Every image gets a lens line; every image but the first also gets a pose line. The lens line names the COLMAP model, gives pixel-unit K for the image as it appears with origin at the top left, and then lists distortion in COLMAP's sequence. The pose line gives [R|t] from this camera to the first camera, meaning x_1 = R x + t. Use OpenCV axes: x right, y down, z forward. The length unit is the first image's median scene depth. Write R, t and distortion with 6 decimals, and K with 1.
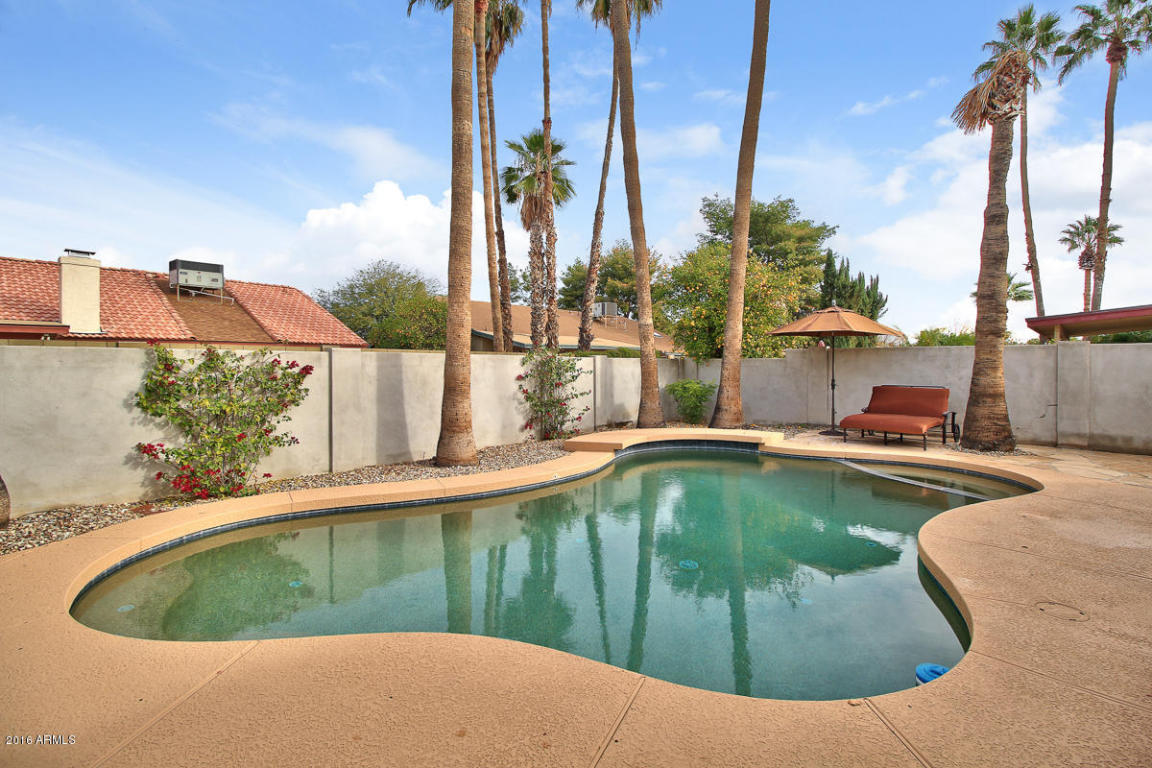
lens RADIAL K [[552.7, 0, 580.3], [0, 552.7, 362.6], [0, 0, 1]] dist [-0.002940, -0.001099]
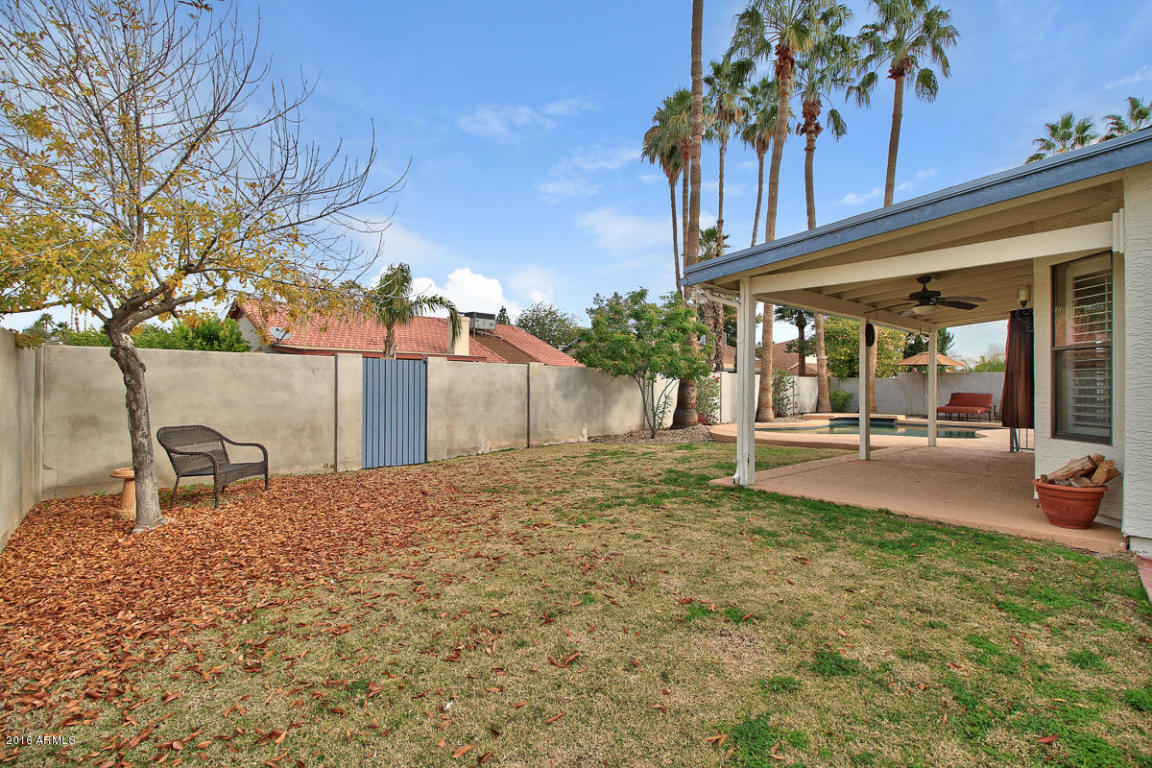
lens RADIAL K [[539.0, 0, 582.6], [0, 539.0, 382.7], [0, 0, 1]] dist [0.003670, 0.000032]
pose [[0.996705, 0.009041, -0.080606, -0.546079], [-0.008853, 0.999957, 0.002686, 0.012415], [0.080626, -0.001964, 0.996742, -0.892472]]
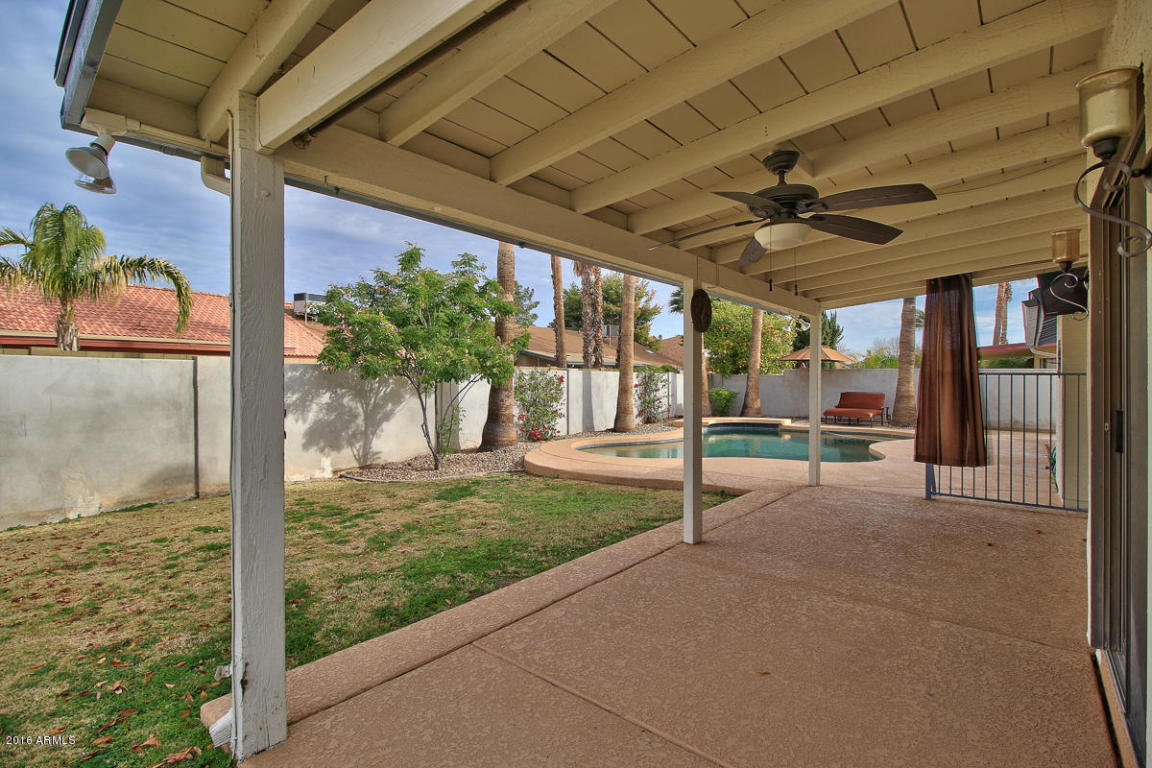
lens RADIAL K [[541.0, 0, 569.9], [0, 541.0, 369.5], [0, 0, 1]] dist [0.002580, -0.000257]
pose [[0.998436, 0.007743, 0.055368, -0.345472], [-0.007255, 0.999933, -0.009015, -0.005172], [-0.055434, 0.008599, 0.998425, -0.538036]]
